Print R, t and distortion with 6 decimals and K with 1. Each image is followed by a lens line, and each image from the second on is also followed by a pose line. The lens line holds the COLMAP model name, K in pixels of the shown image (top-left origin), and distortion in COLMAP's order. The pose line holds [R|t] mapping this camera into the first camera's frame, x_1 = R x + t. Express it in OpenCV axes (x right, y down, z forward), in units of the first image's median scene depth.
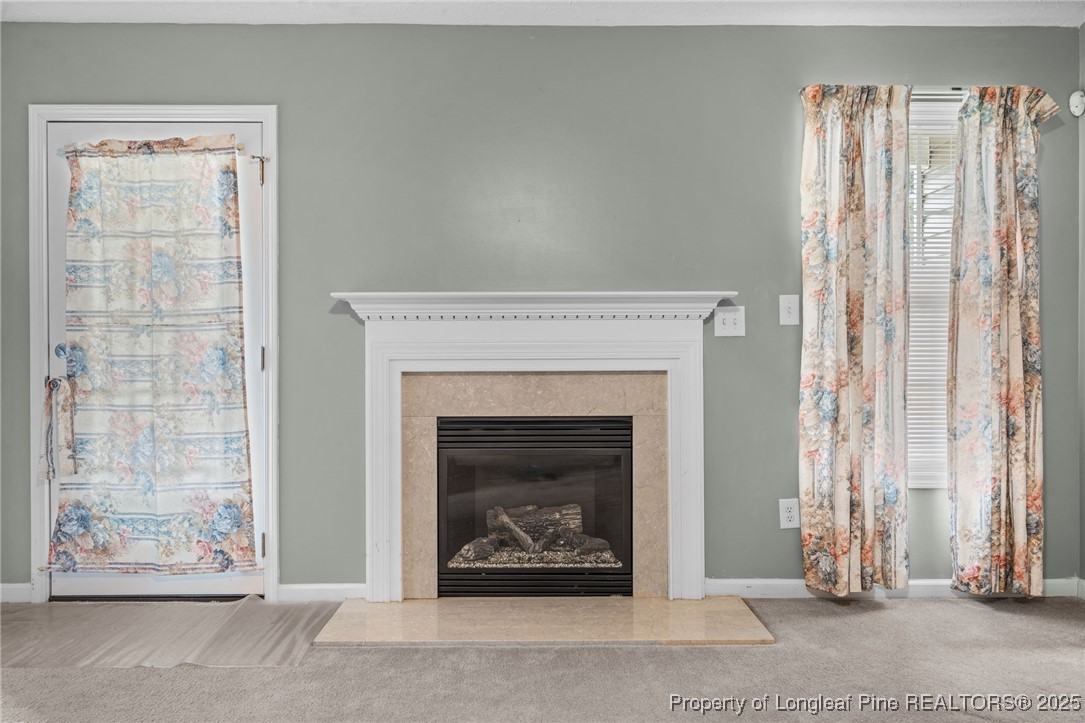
lens RADIAL K [[811.5, 0, 537.0], [0, 811.5, 362.3], [0, 0, 1]] dist [0.004895, 0.003027]
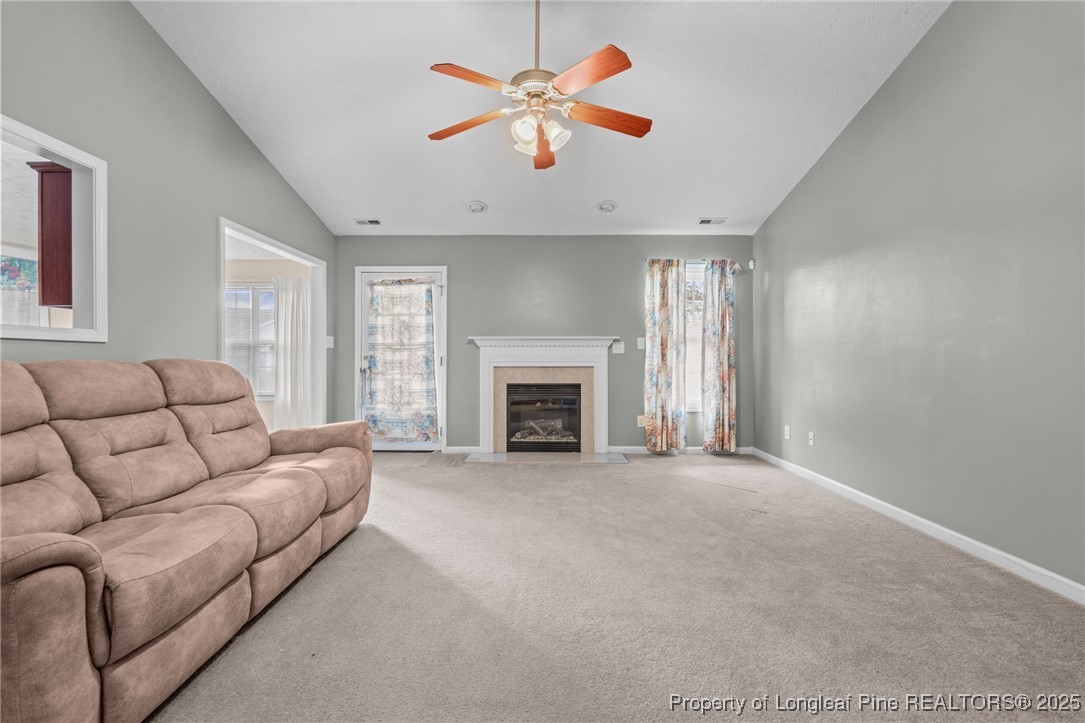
lens RADIAL K [[470.8, 0, 542.5], [0, 470.8, 361.5], [0, 0, 1]] dist [-0.008912, 0.000249]
pose [[0.999786, 0.003409, -0.020381, 0.024708], [-0.003526, 0.999978, -0.005698, 0.003691], [0.020361, 0.005768, 0.999776, -0.534577]]
